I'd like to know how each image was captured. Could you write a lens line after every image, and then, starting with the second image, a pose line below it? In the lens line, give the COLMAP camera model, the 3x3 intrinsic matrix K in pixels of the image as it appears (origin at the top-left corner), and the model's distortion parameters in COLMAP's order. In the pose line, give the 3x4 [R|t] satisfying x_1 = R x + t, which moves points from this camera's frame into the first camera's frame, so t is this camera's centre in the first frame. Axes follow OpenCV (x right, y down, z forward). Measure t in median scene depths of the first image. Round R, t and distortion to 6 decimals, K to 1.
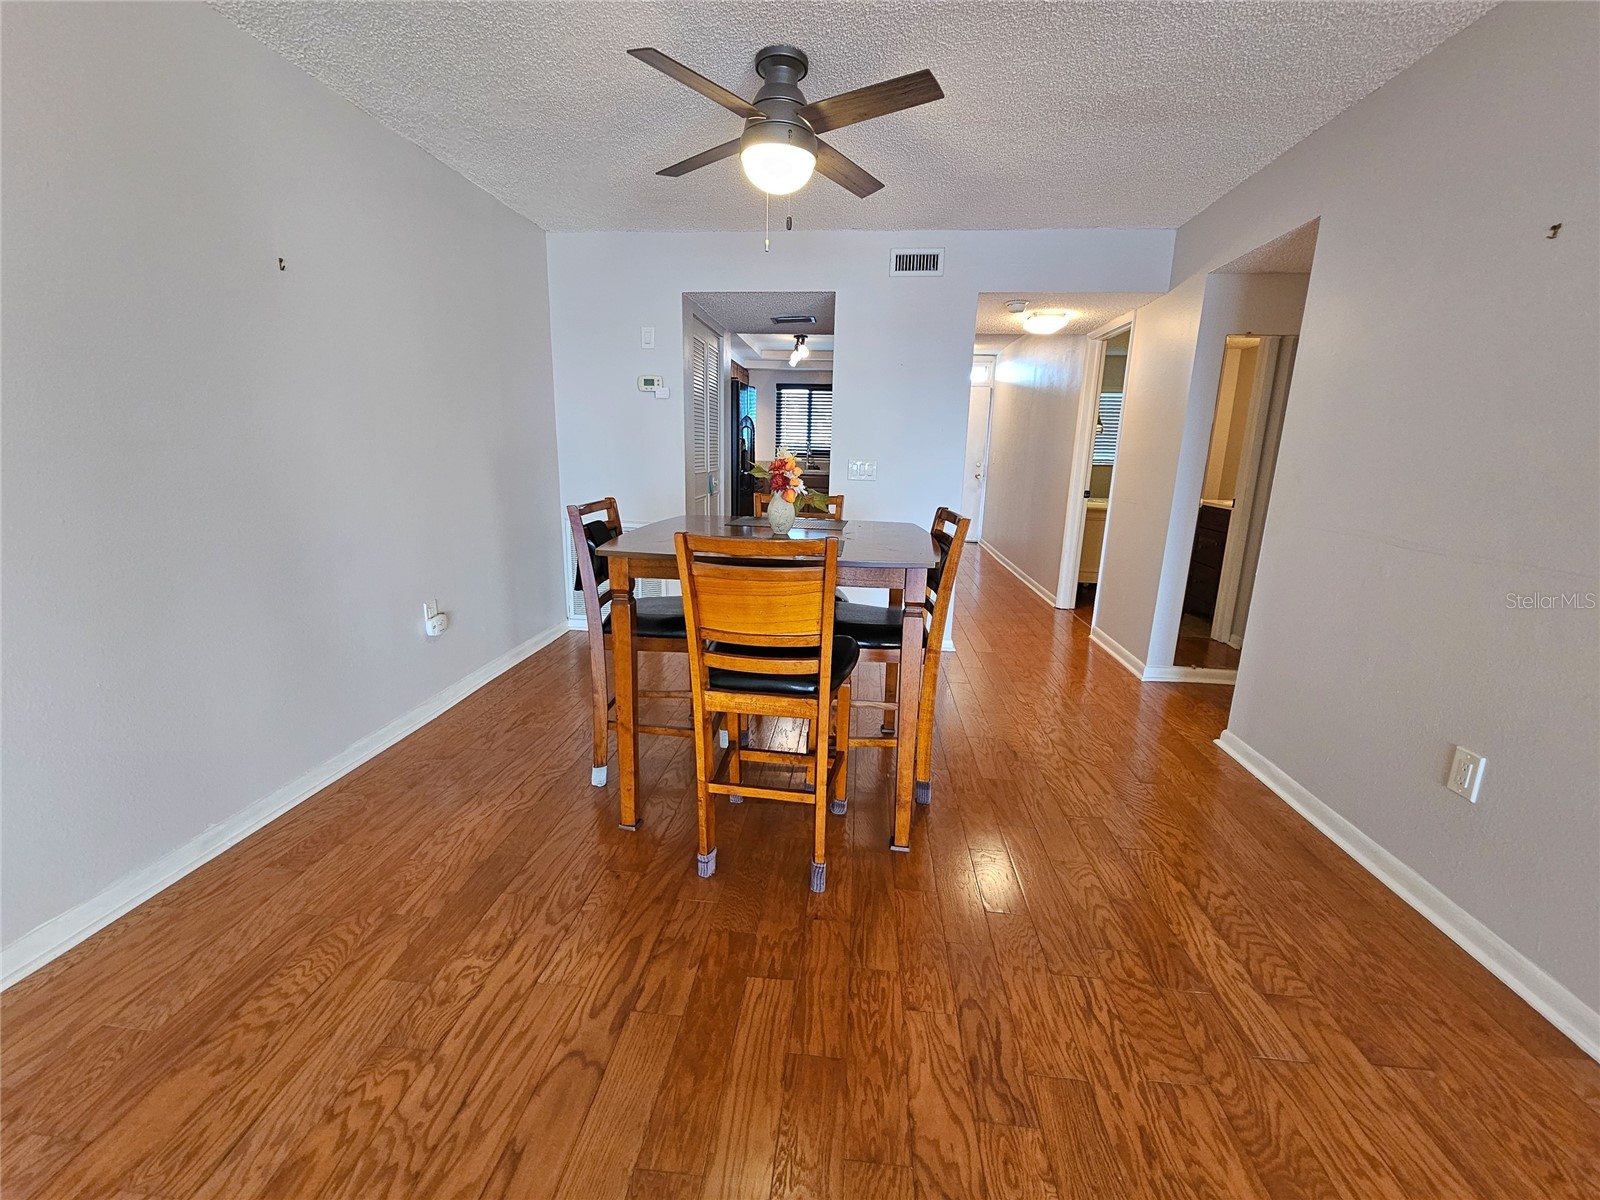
lens RADIAL K [[654.7, 0, 792.0], [0, 654.7, 599.6], [0, 0, 1]] dist [0.001215, -0.000997]
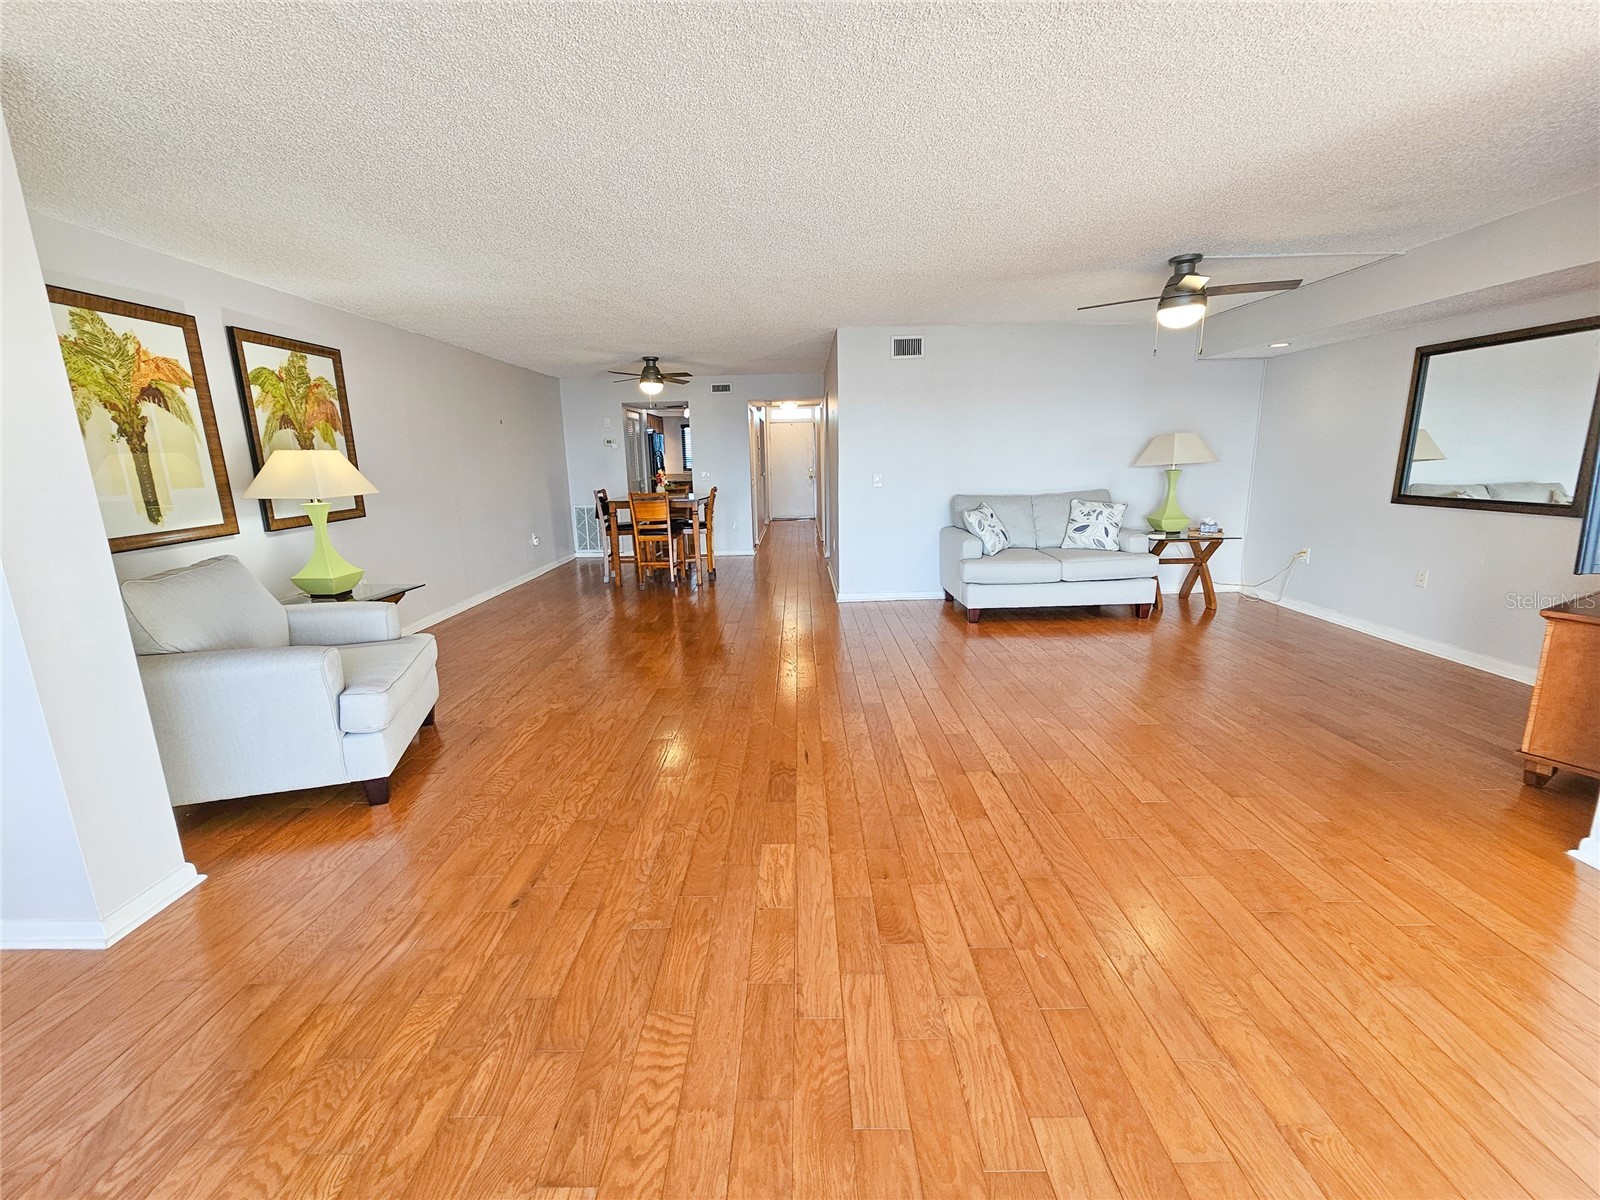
lens RADIAL K [[654.7, 0, 797.3], [0, 654.7, 591.1], [0, 0, 1]] dist [0.001215, -0.000997]
pose [[0.993827, -0.064409, 0.090328, 0.426376], [0.066695, 0.997519, -0.022515, 0.620693], [-0.088653, 0.028400, 0.995658, -2.906319]]
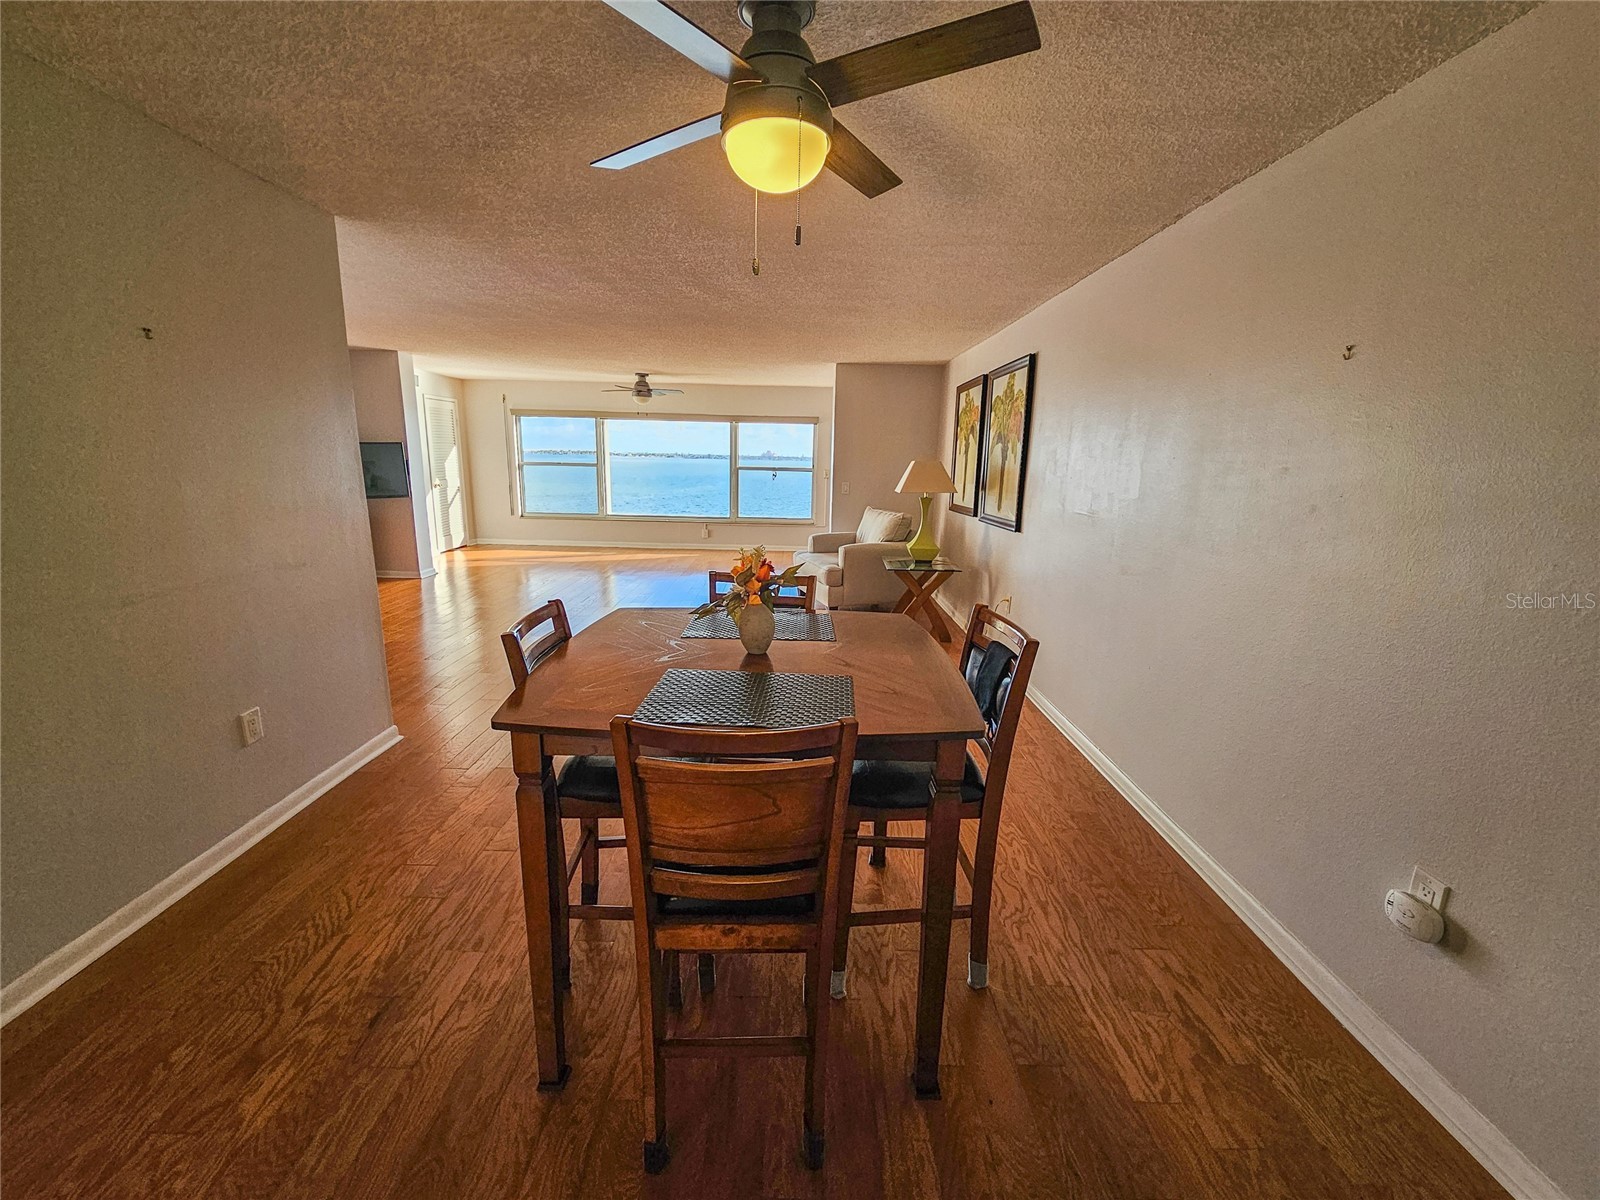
lens RADIAL K [[654.7, 0, 795.3], [0, 654.7, 600.2], [0, 0, 1]] dist [0.001215, -0.000997]
pose [[-0.993491, -0.022470, -0.111676, 0.037833], [-0.068573, 0.900798, 0.428789, -0.649964], [0.090963, 0.433656, -0.896475, 2.218066]]
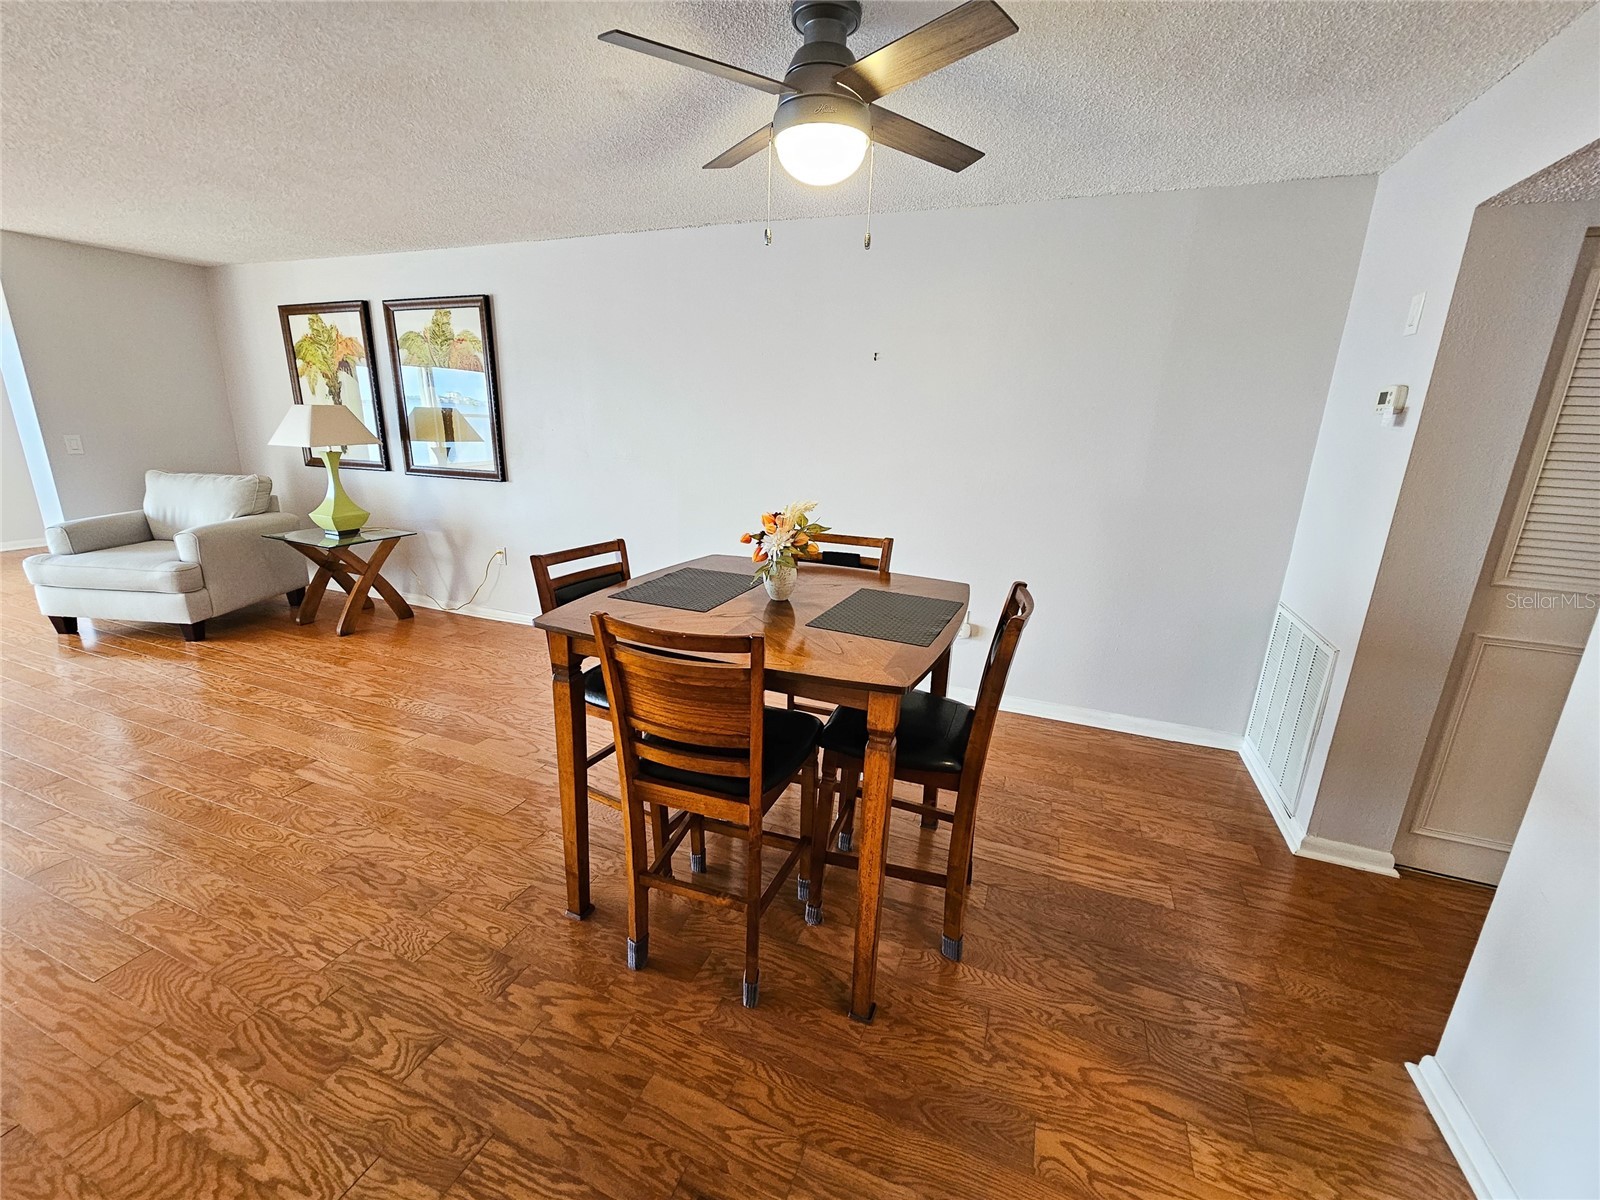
lens RADIAL K [[654.7, 0, 796.7], [0, 654.7, 600.0], [0, 0, 1]] dist [0.001215, -0.000997]
pose [[-0.274000, 0.221312, -0.935919, 1.028074], [-0.259778, 0.919956, 0.293590, -0.469528], [0.925980, 0.323575, -0.194576, 1.578933]]
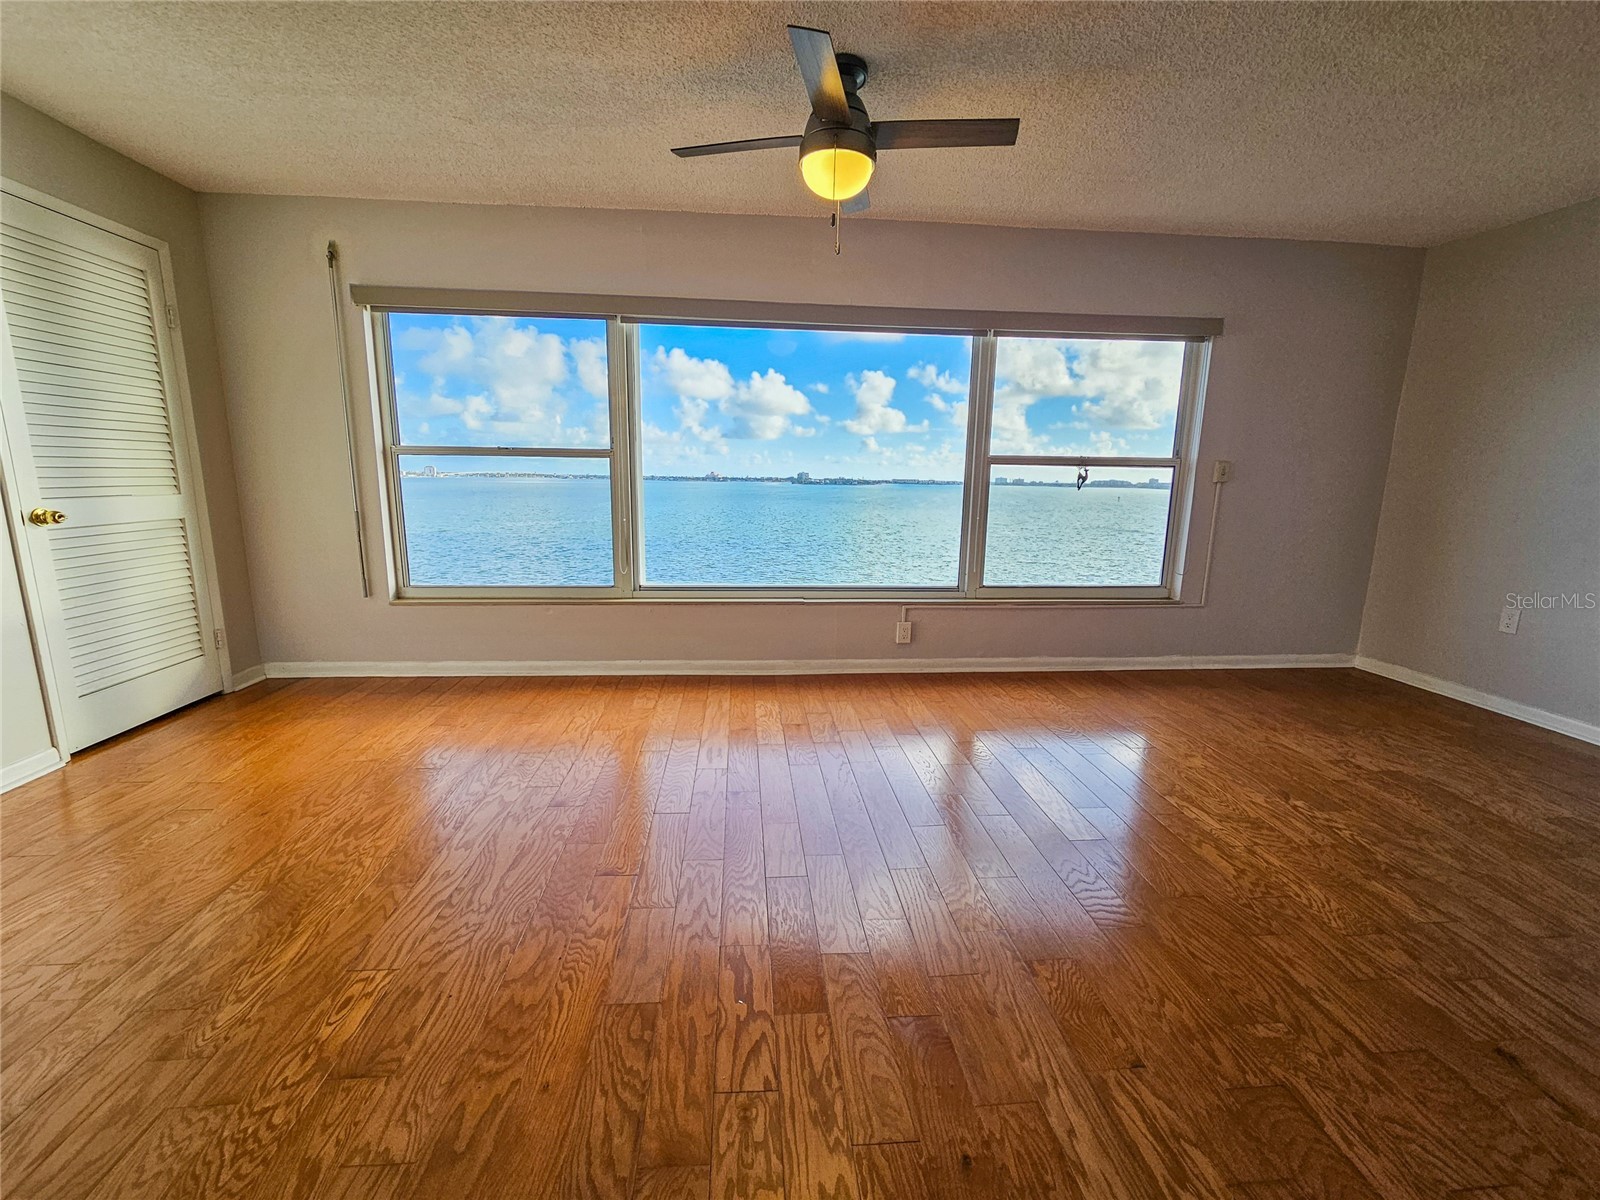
lens RADIAL K [[654.7, 0, 791.4], [0, 654.7, 597.6], [0, 0, 1]] dist [0.001215, -0.000997]
pose [[-0.982807, -0.004582, -0.184581, 0.951367], [-0.078063, 0.916260, 0.392903, 0.398077], [0.167324, 0.400557, -0.900865, -1.367647]]
